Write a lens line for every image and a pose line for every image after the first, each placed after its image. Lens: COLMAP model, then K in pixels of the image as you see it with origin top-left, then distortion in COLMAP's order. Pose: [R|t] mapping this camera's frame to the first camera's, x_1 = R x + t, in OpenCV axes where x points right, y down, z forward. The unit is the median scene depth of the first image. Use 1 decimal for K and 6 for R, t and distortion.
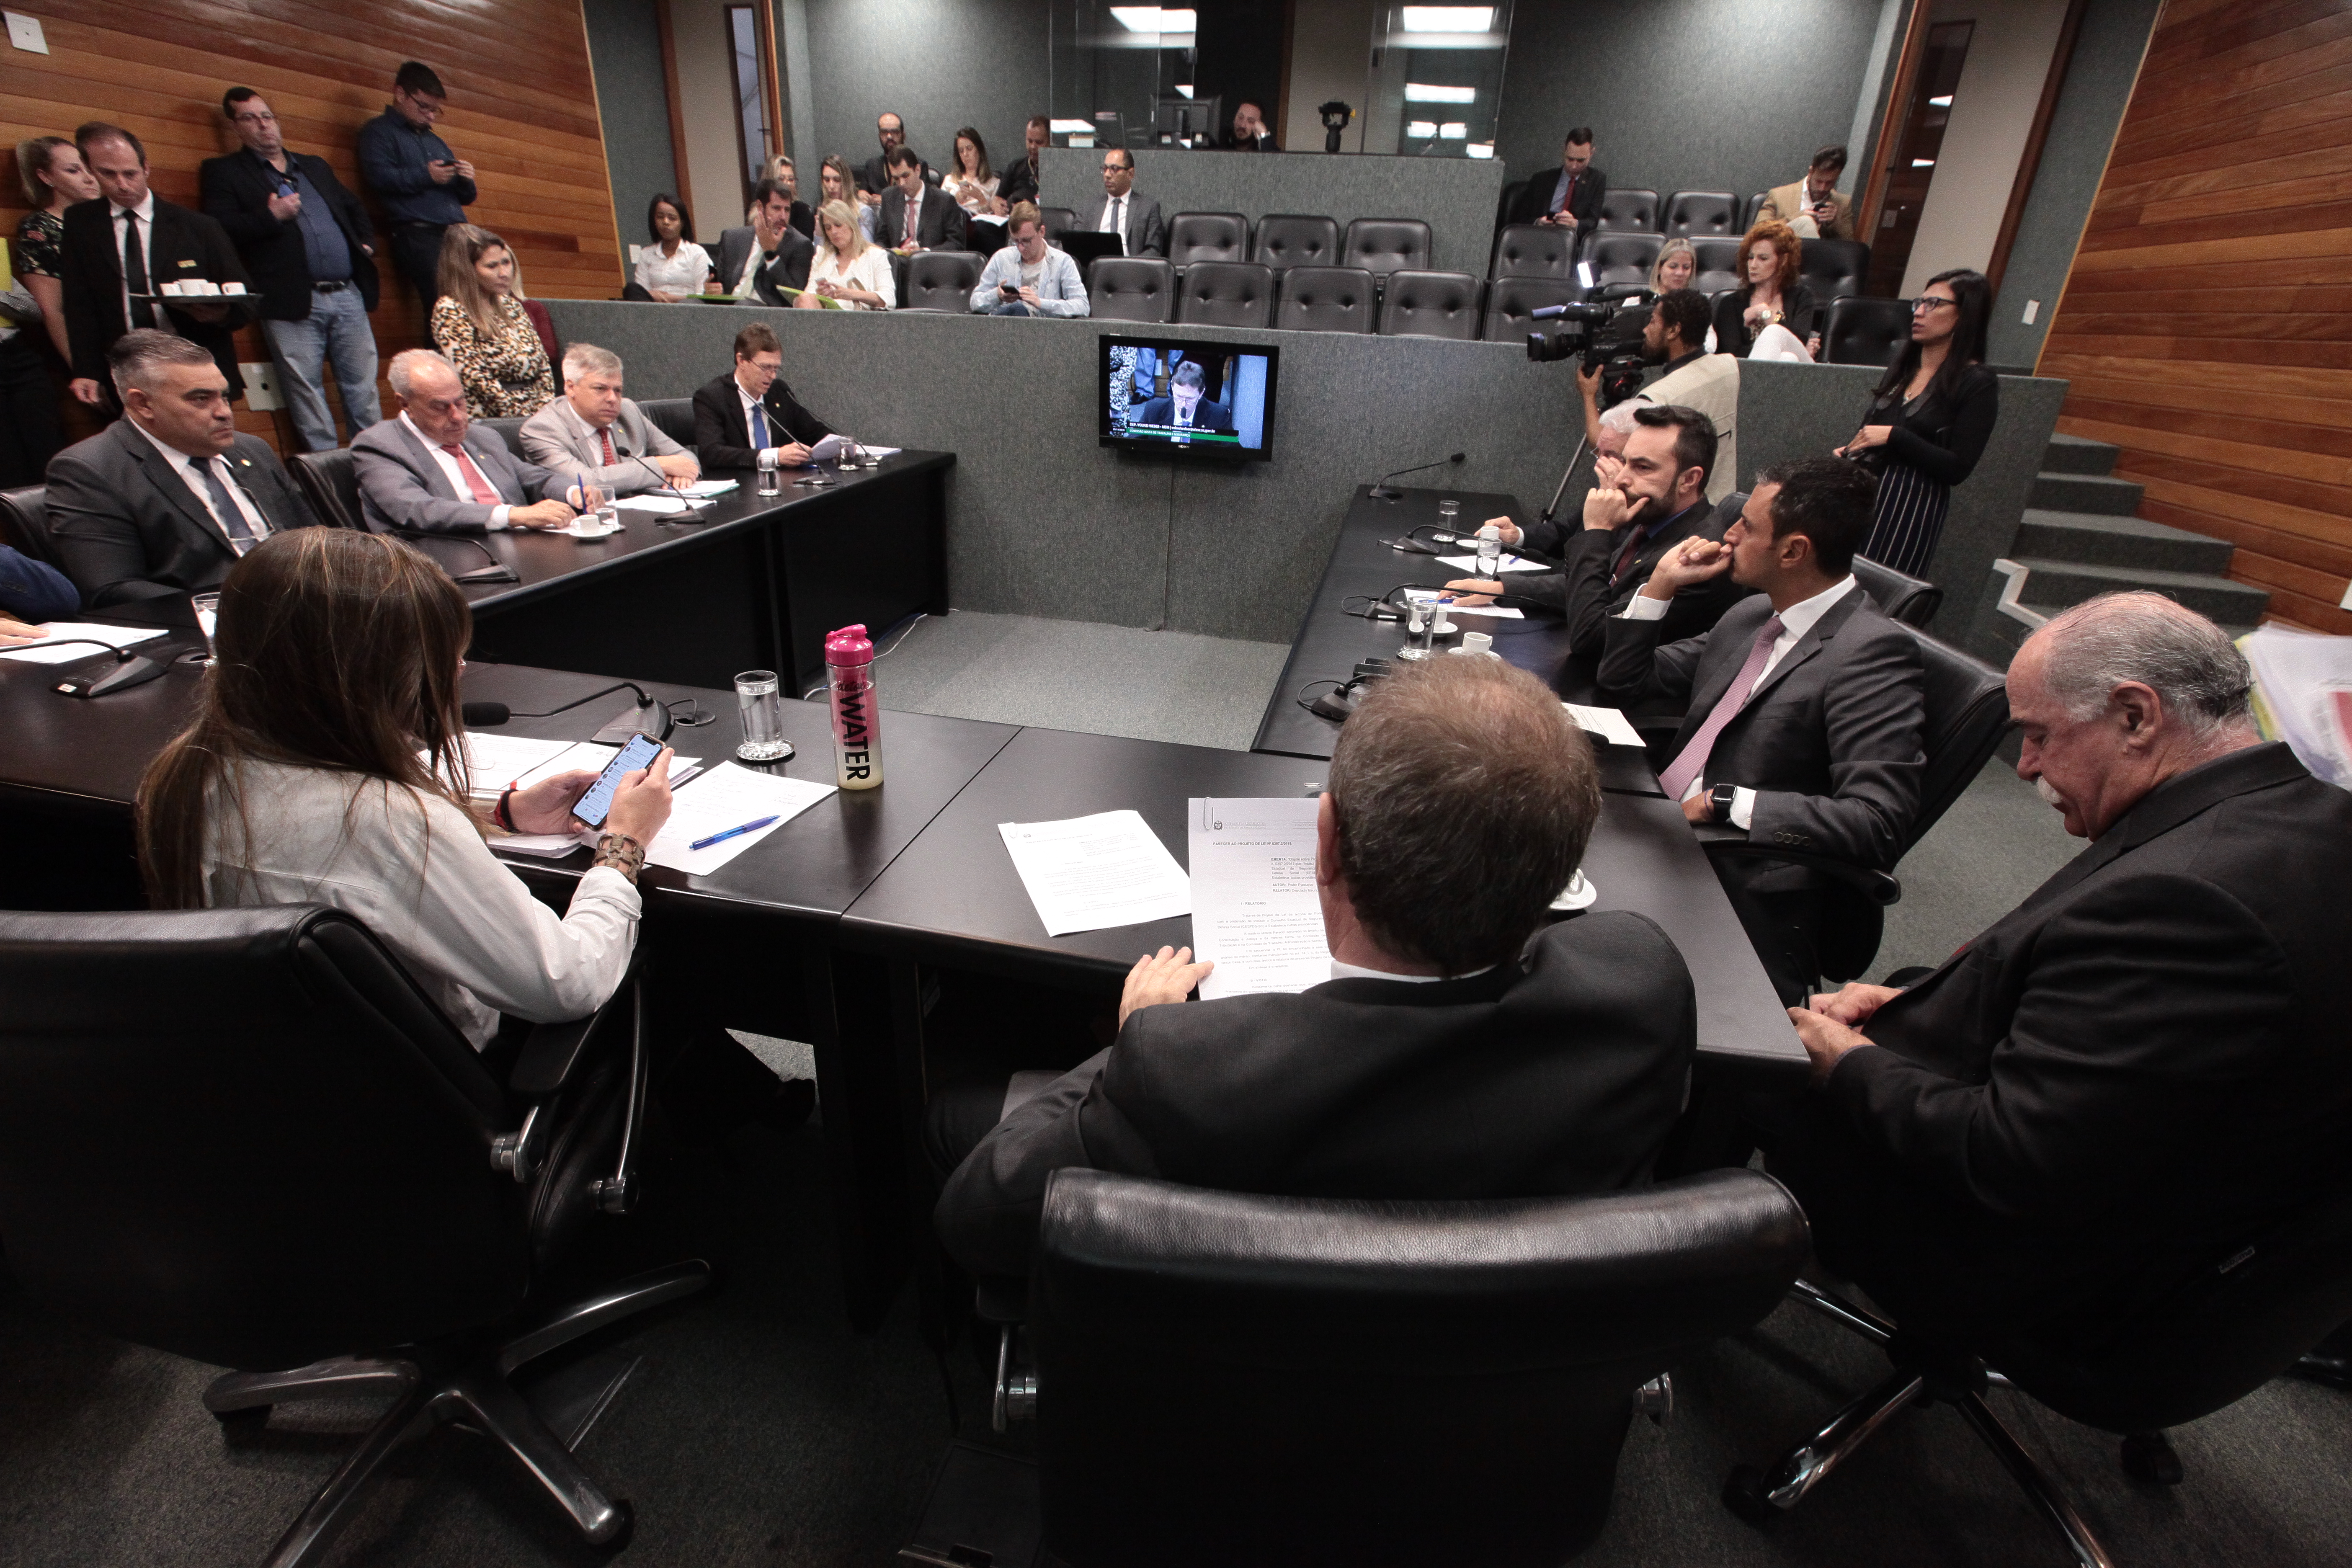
lens RADIAL K [[1066.6, 0, 1182.9], [0, 1066.6, 792.2], [0, 0, 1]] dist [-0.030720, 0.007172]
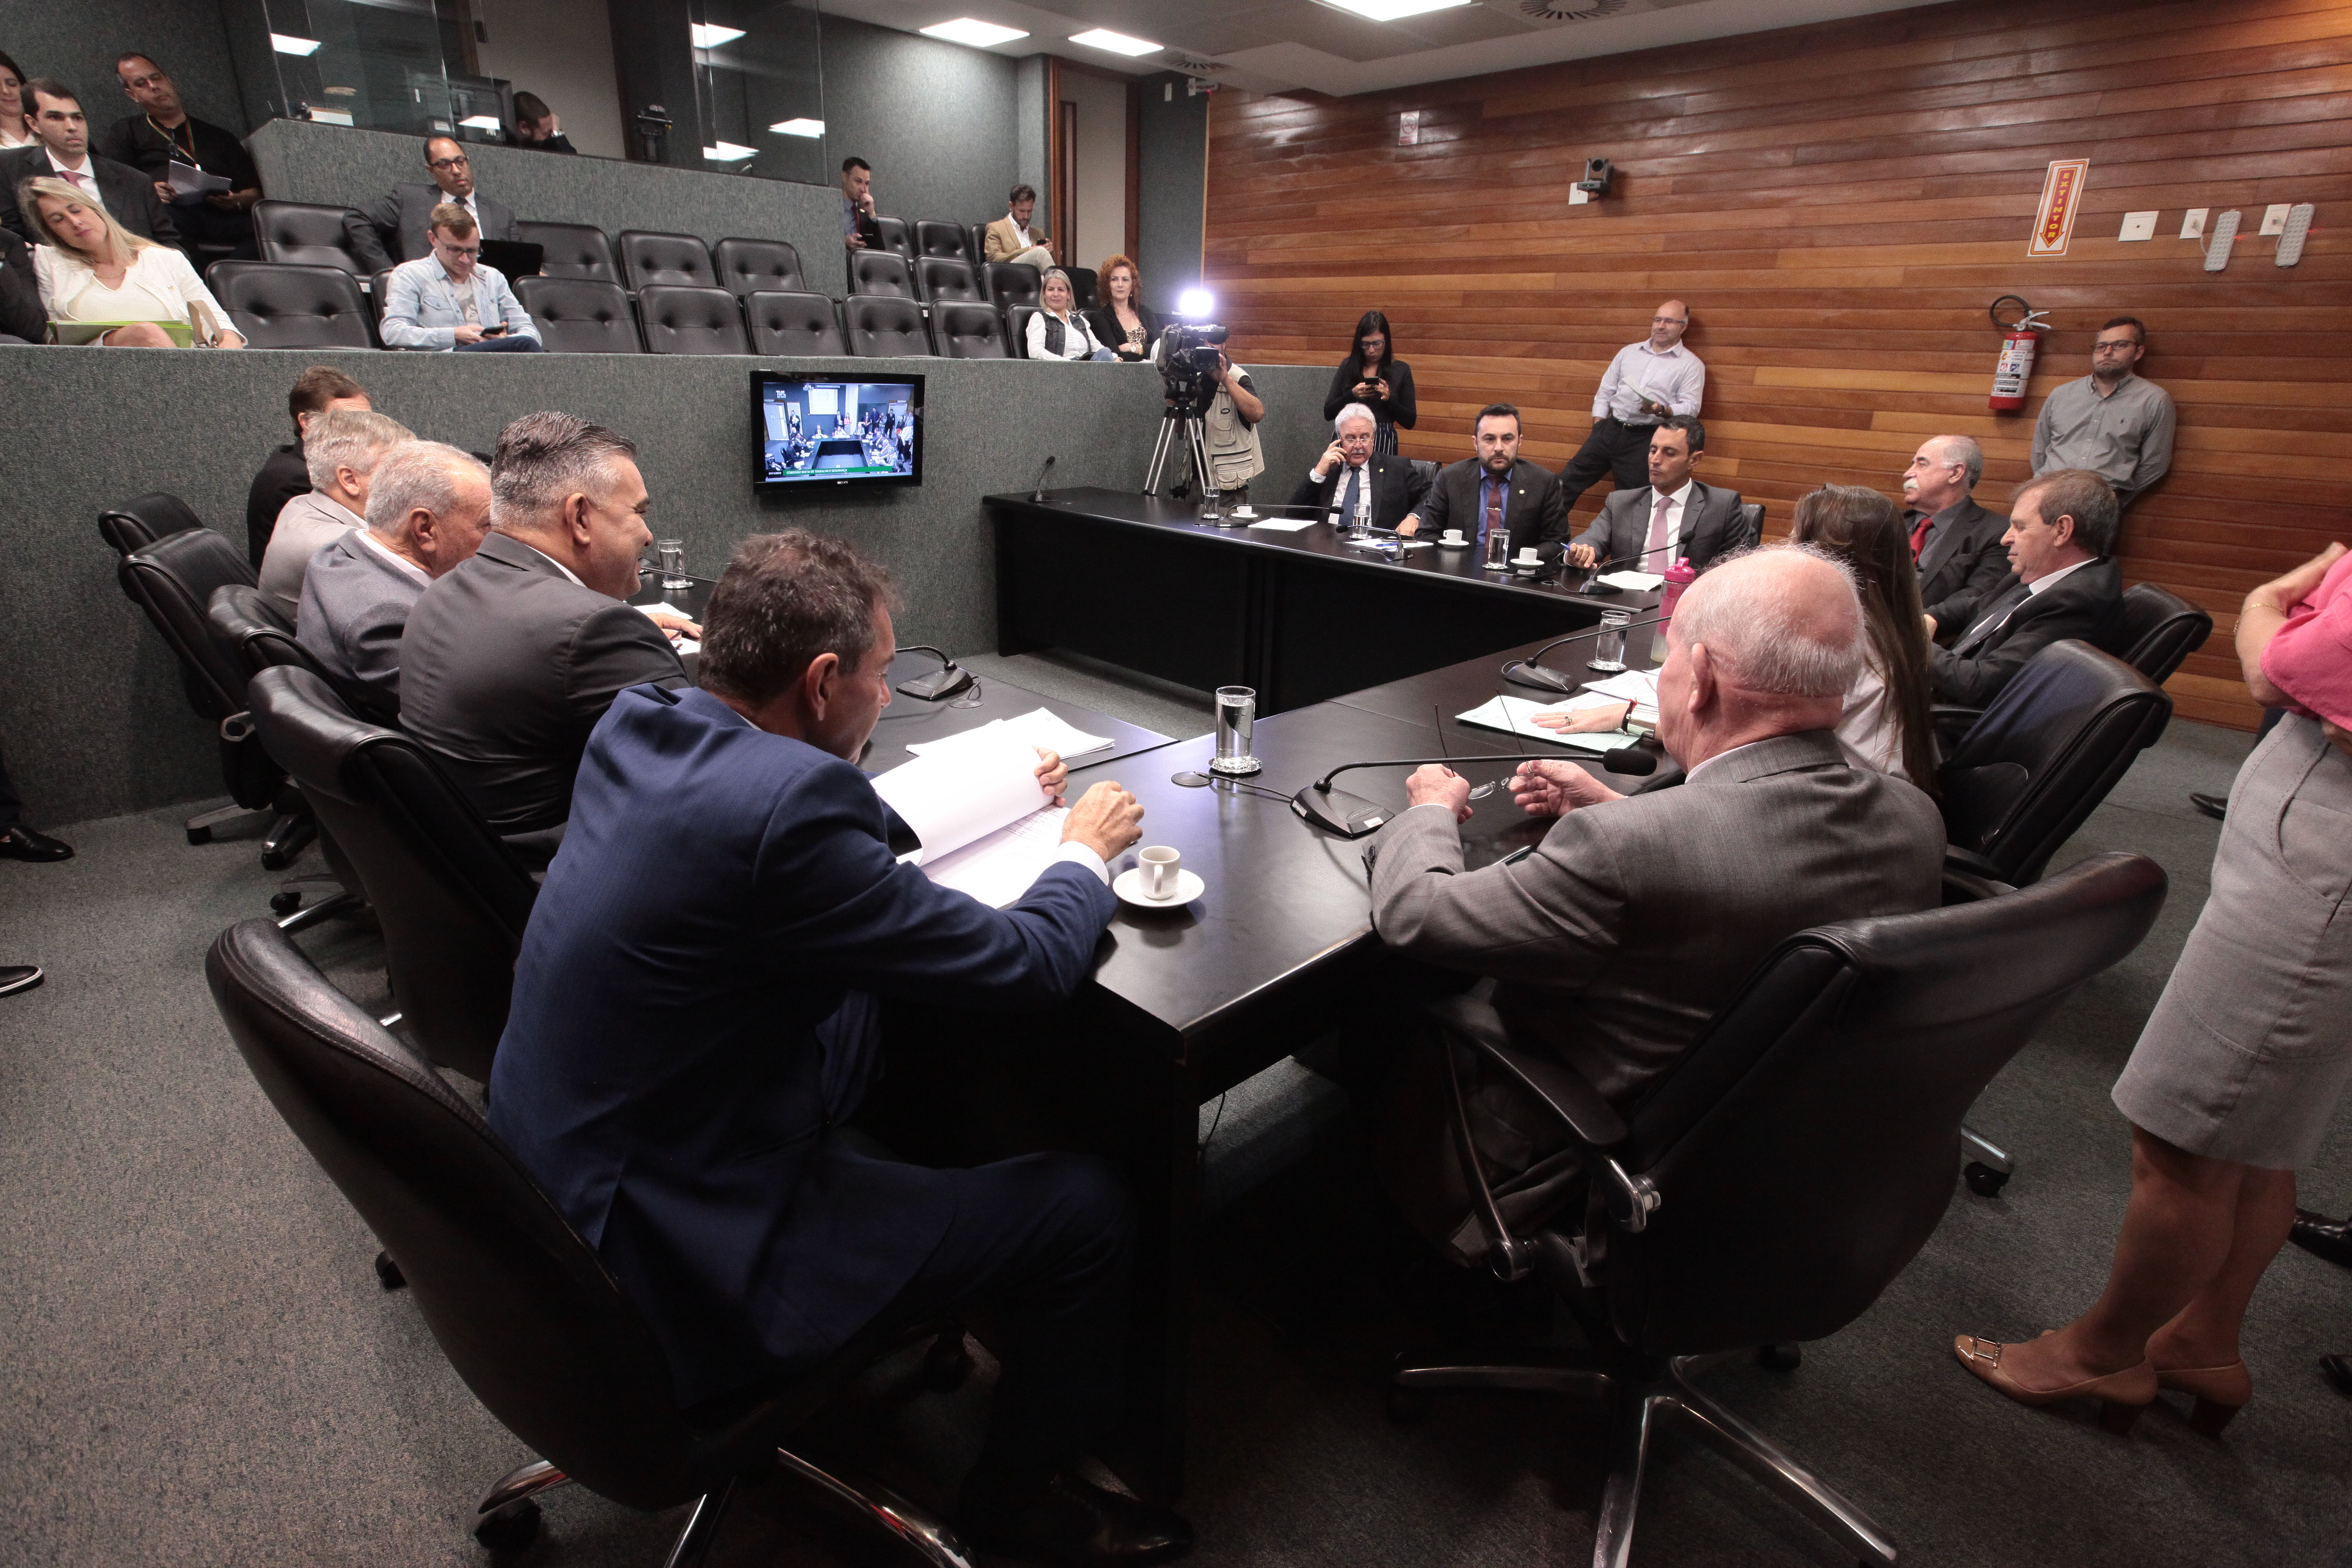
lens RADIAL K [[1170.1, 0, 1162.3], [0, 1170.1, 788.8], [0, 0, 1]] dist [-0.029800, 0.014205]
pose [[0.566653, -0.315929, 0.760981, -0.704900], [0.339631, 0.931019, 0.133620, -0.107556], [-0.750703, 0.182737, 0.634864, 0.162984]]
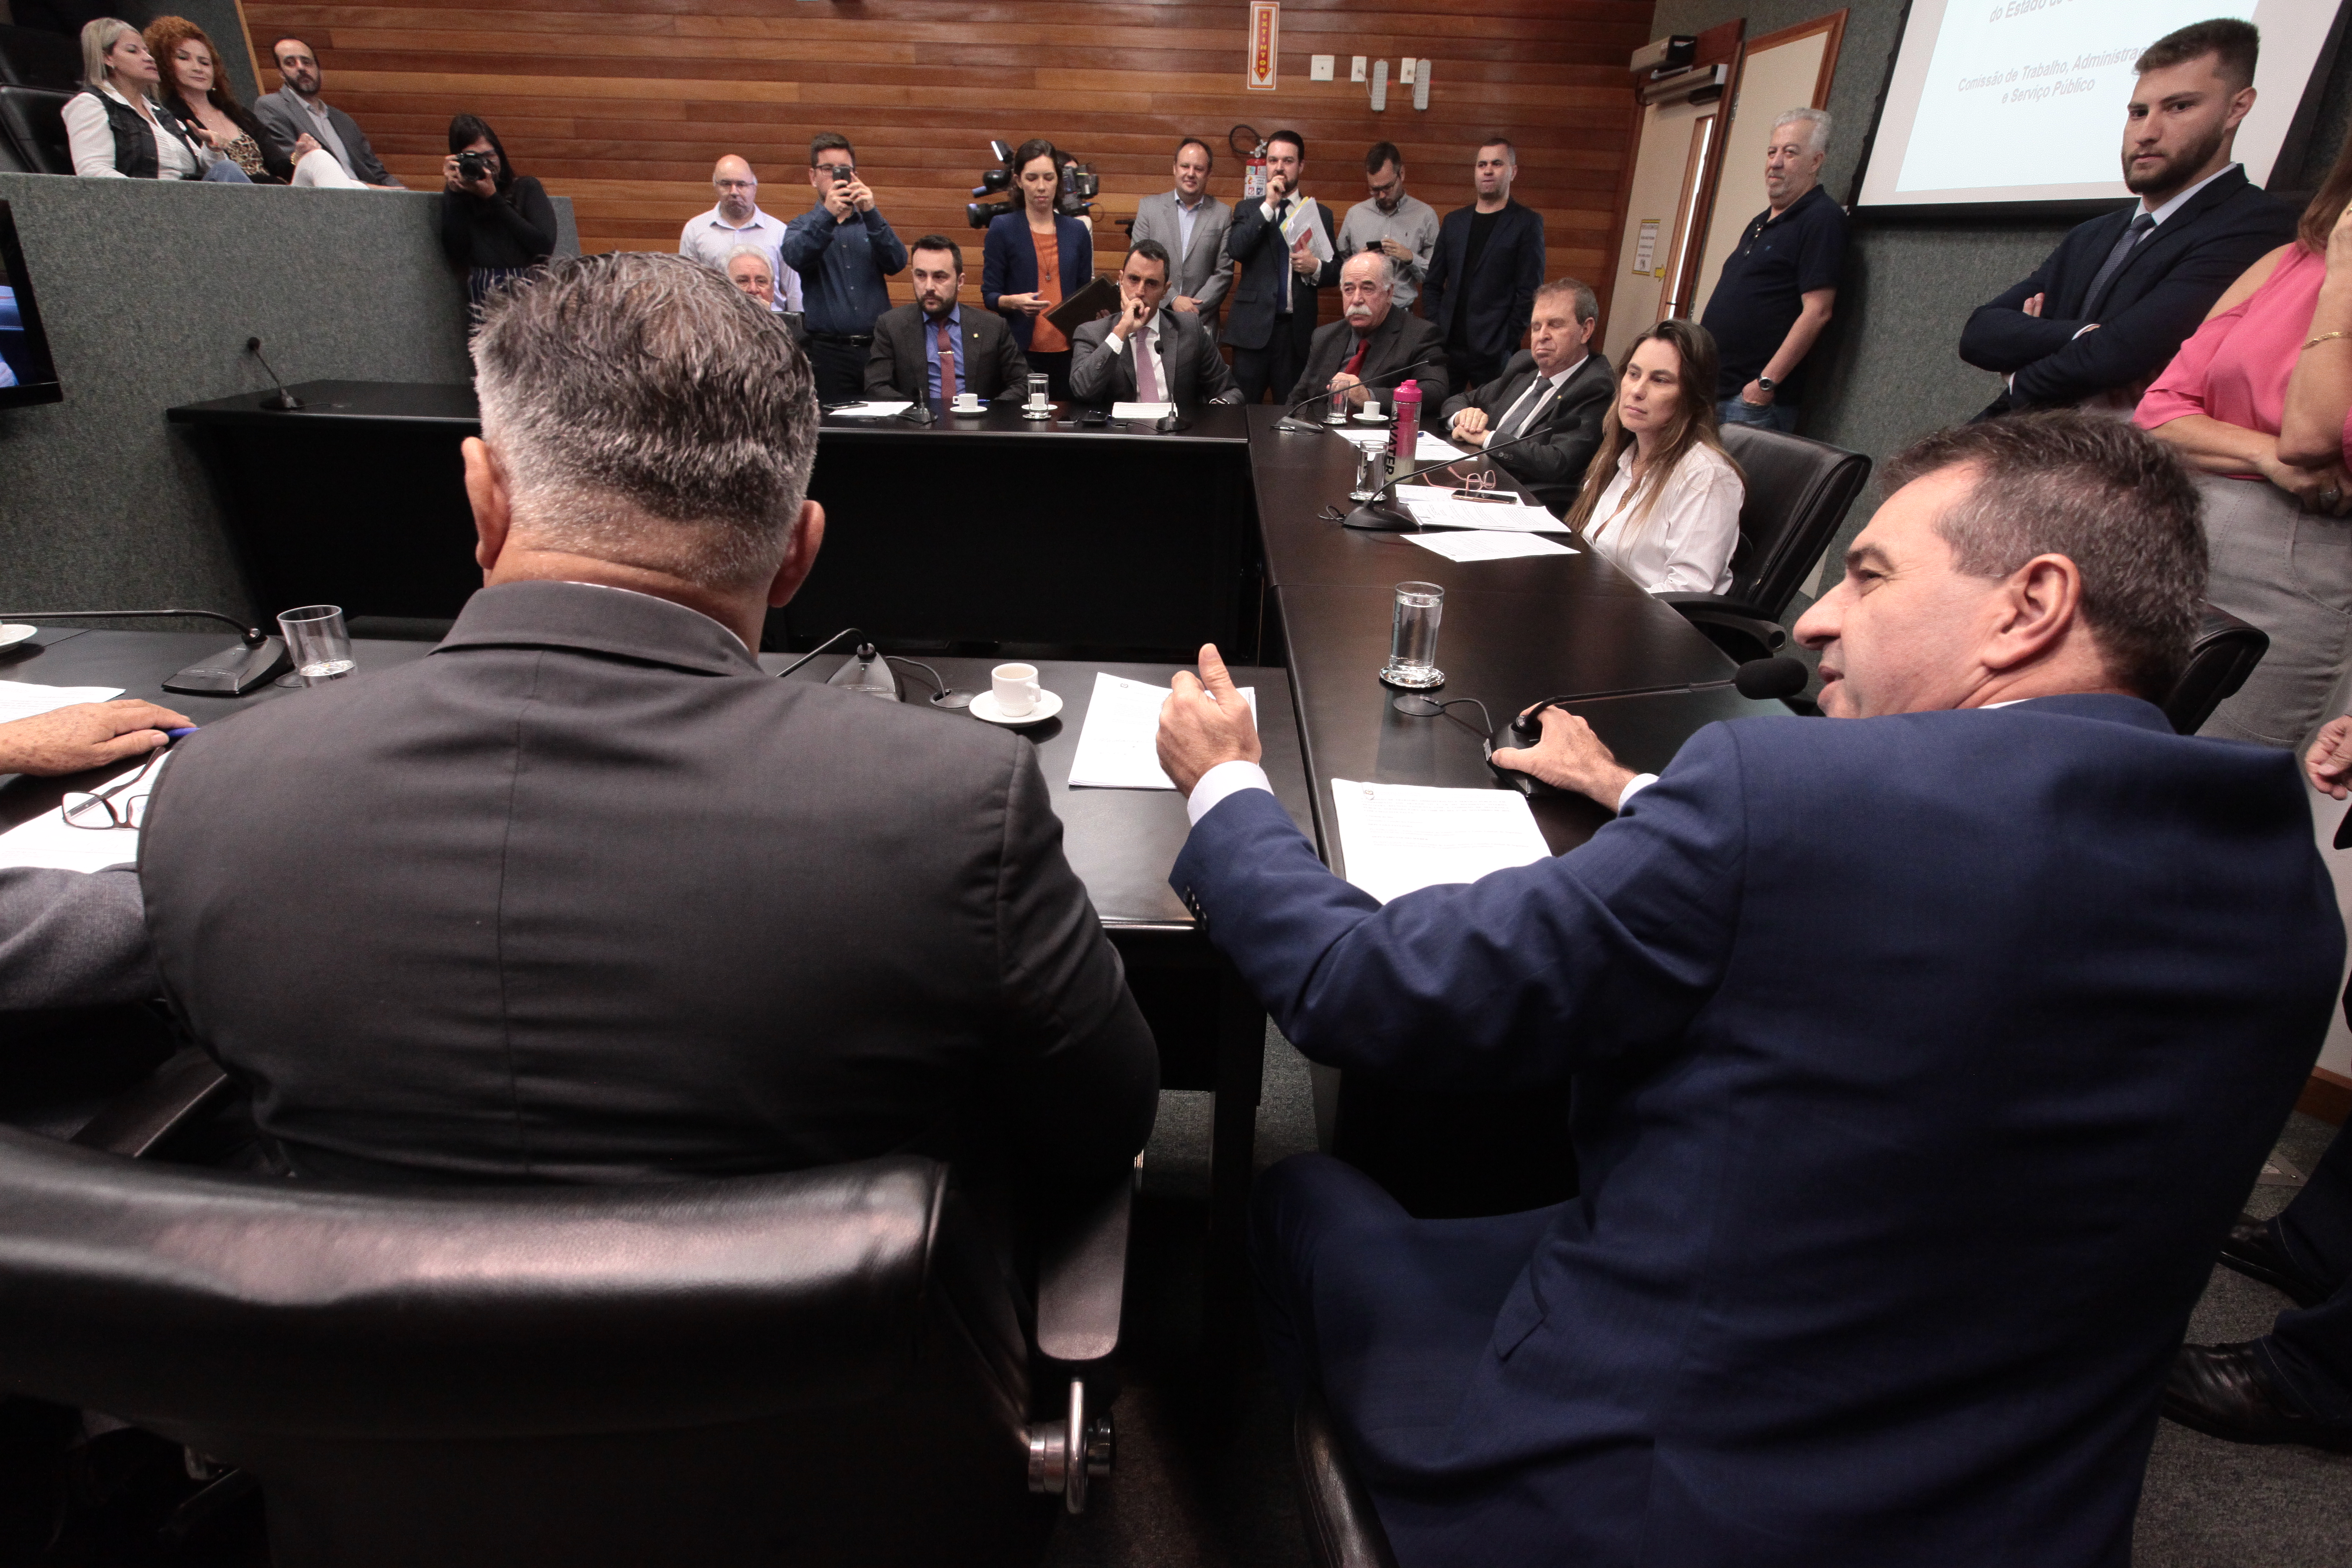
lens RADIAL K [[1160.2, 0, 1168.3], [0, 1160.2, 789.6], [0, 0, 1]] dist [-0.025909, 0.008570]
pose [[-0.167037, -0.480608, 0.860880, -0.661882], [0.373939, 0.777030, 0.506353, -0.224981], [-0.912287, 0.406496, 0.049925, 0.468570]]
